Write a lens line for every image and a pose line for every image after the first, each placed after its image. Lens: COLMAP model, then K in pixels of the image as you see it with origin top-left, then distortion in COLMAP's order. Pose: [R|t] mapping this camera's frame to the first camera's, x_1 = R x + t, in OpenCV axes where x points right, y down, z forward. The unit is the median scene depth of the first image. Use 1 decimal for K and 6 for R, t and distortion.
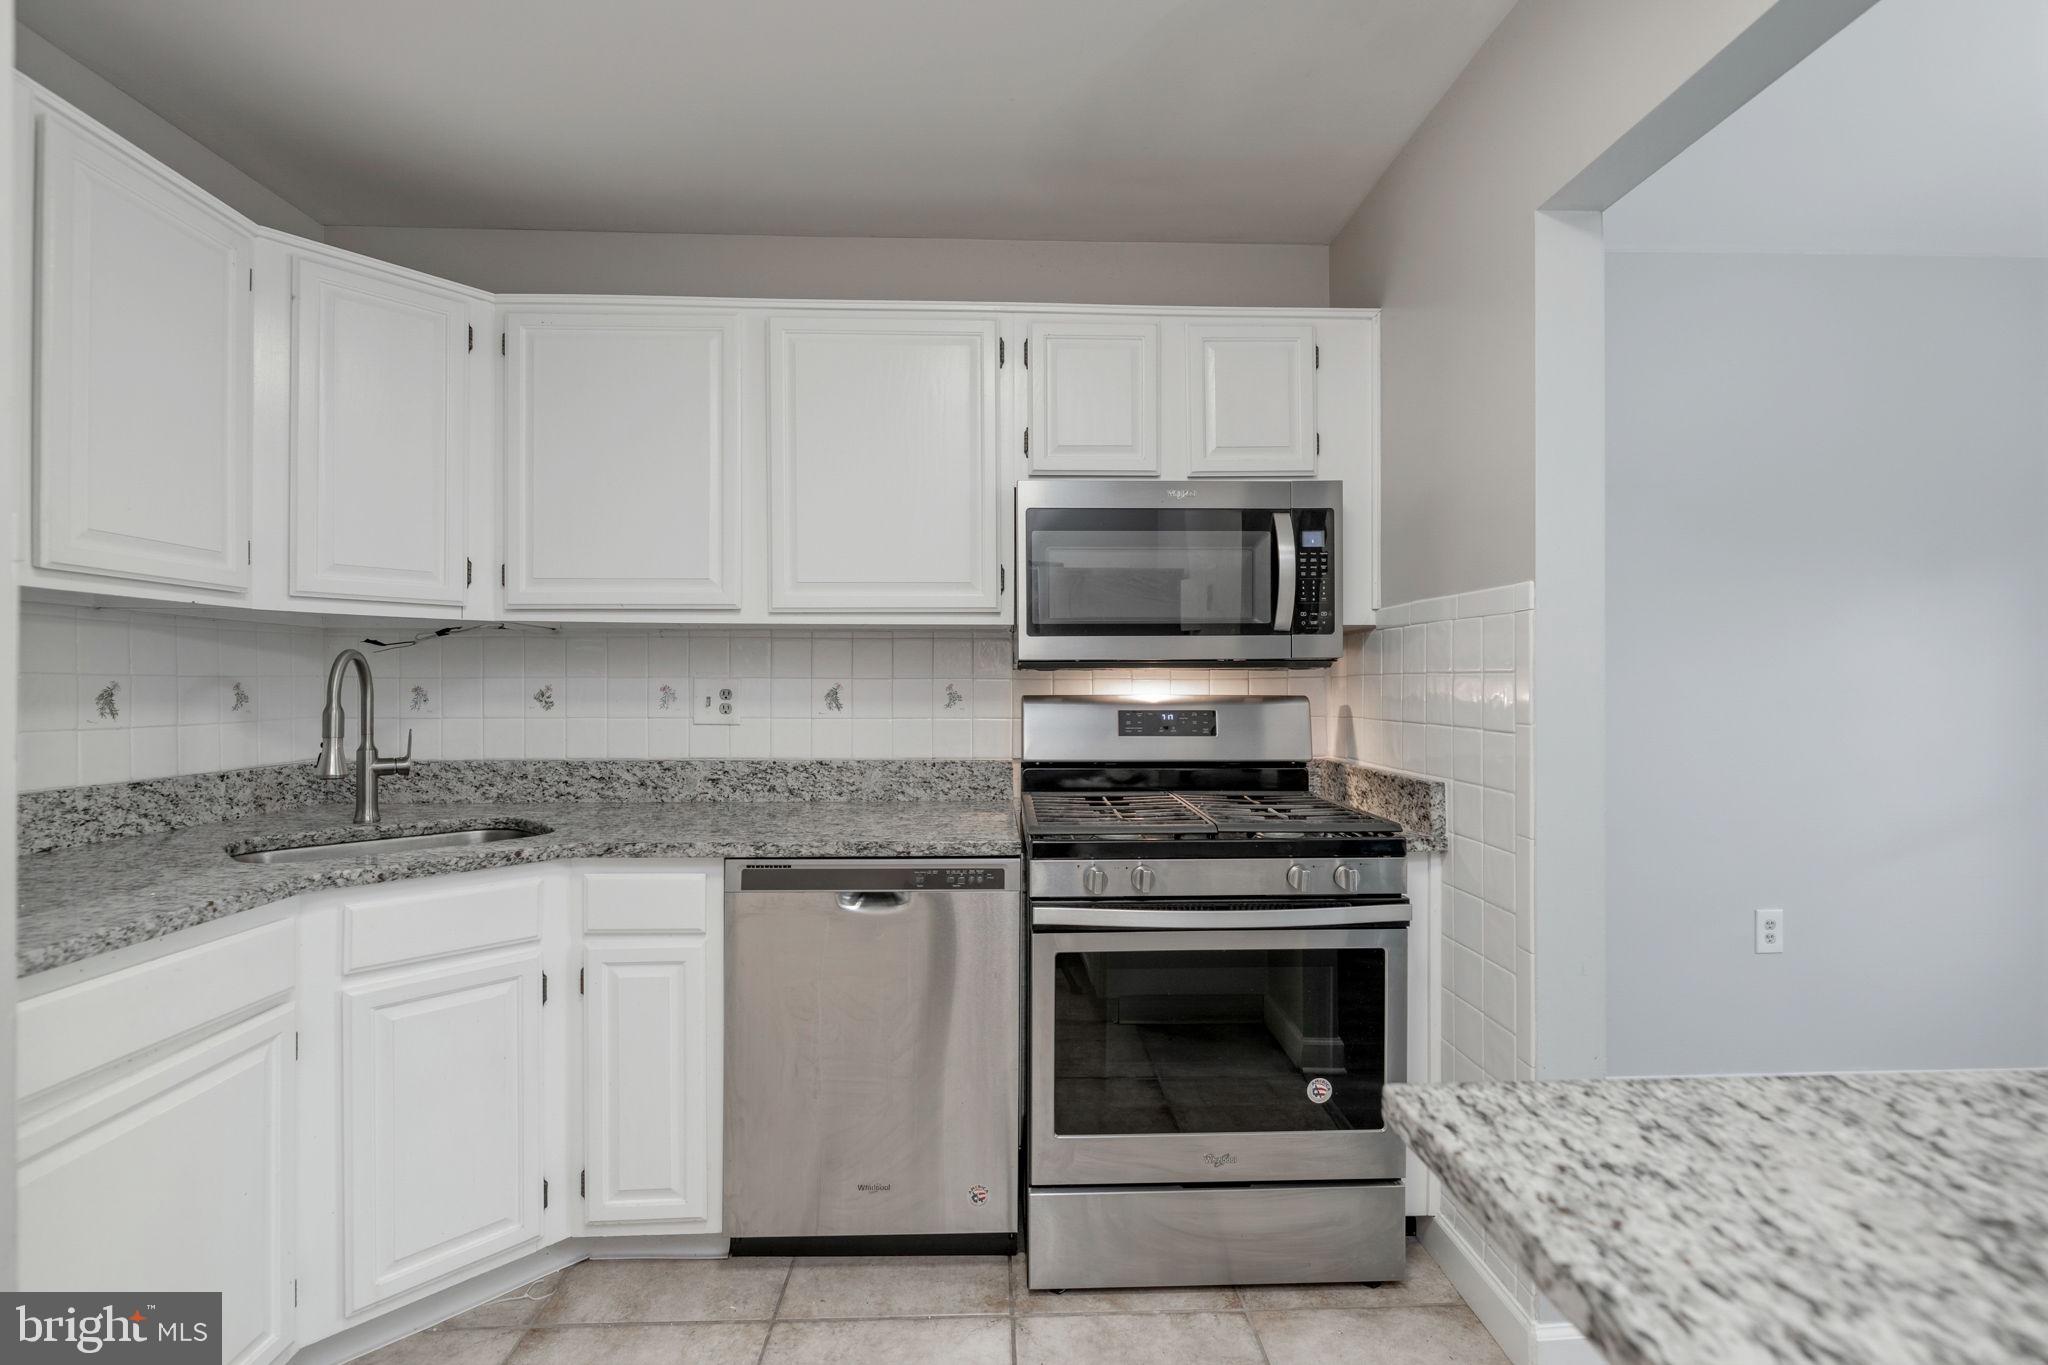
lens RADIAL K [[894.3, 0, 1024.0], [0, 894.3, 682.5], [0, 0, 1]] dist [-0.000211, -0.000866]
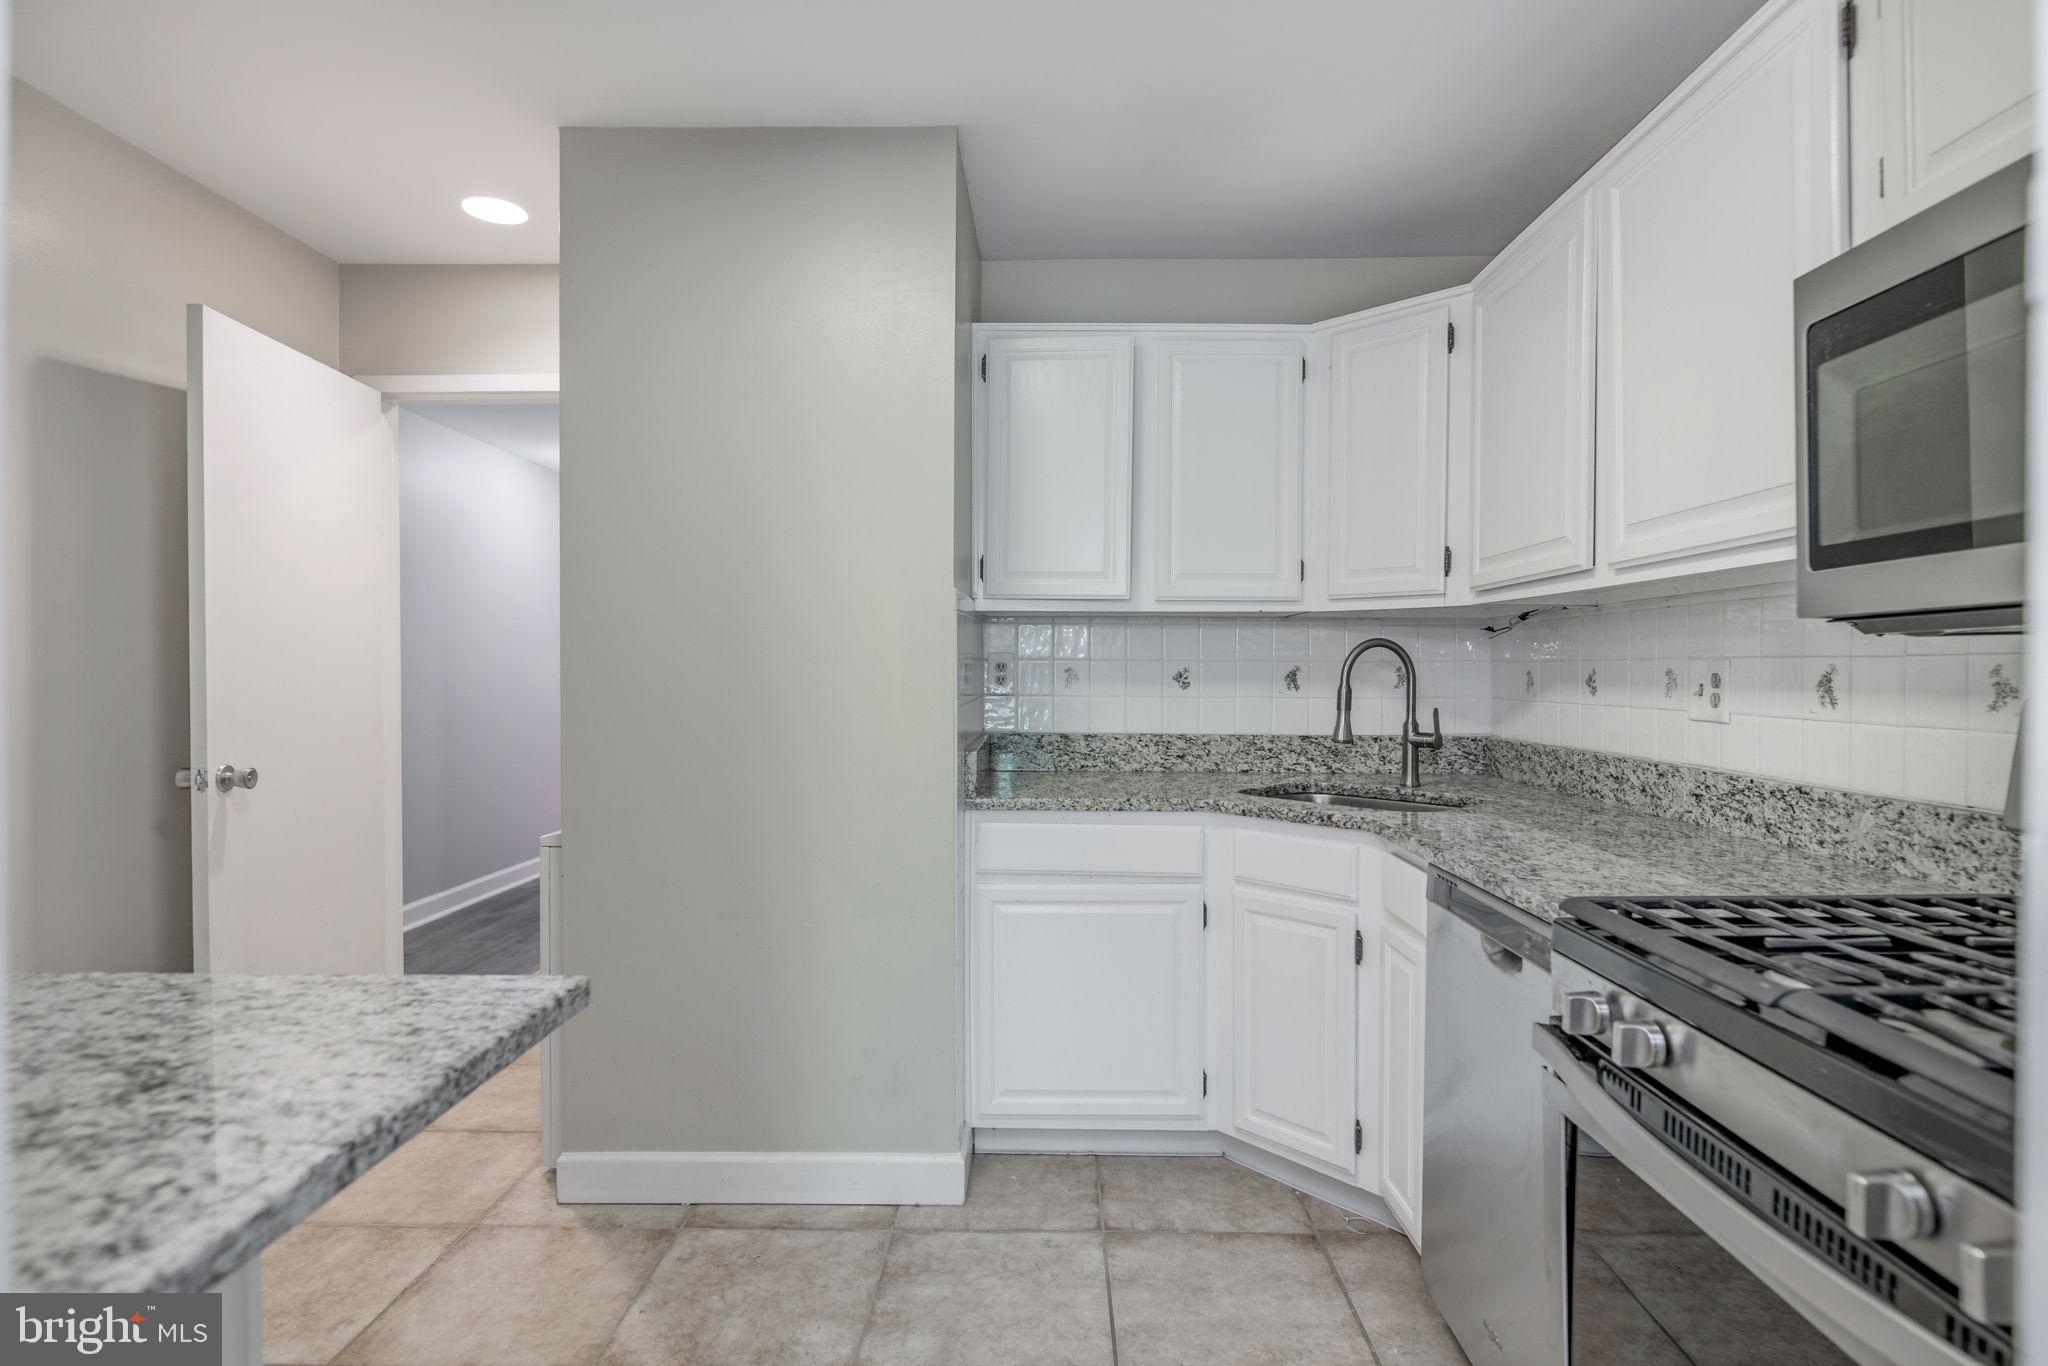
lens RADIAL K [[1081.7, 0, 1086.1], [0, 1081.7, 682.9], [0, 0, 1]] dist [-0.003183, -0.002616]
pose [[-0.040680, 0.010164, -0.999121, 0.835748], [-0.000042, 0.999948, 0.010174, 0.009345], [0.999172, 0.000456, -0.040677, 0.778766]]
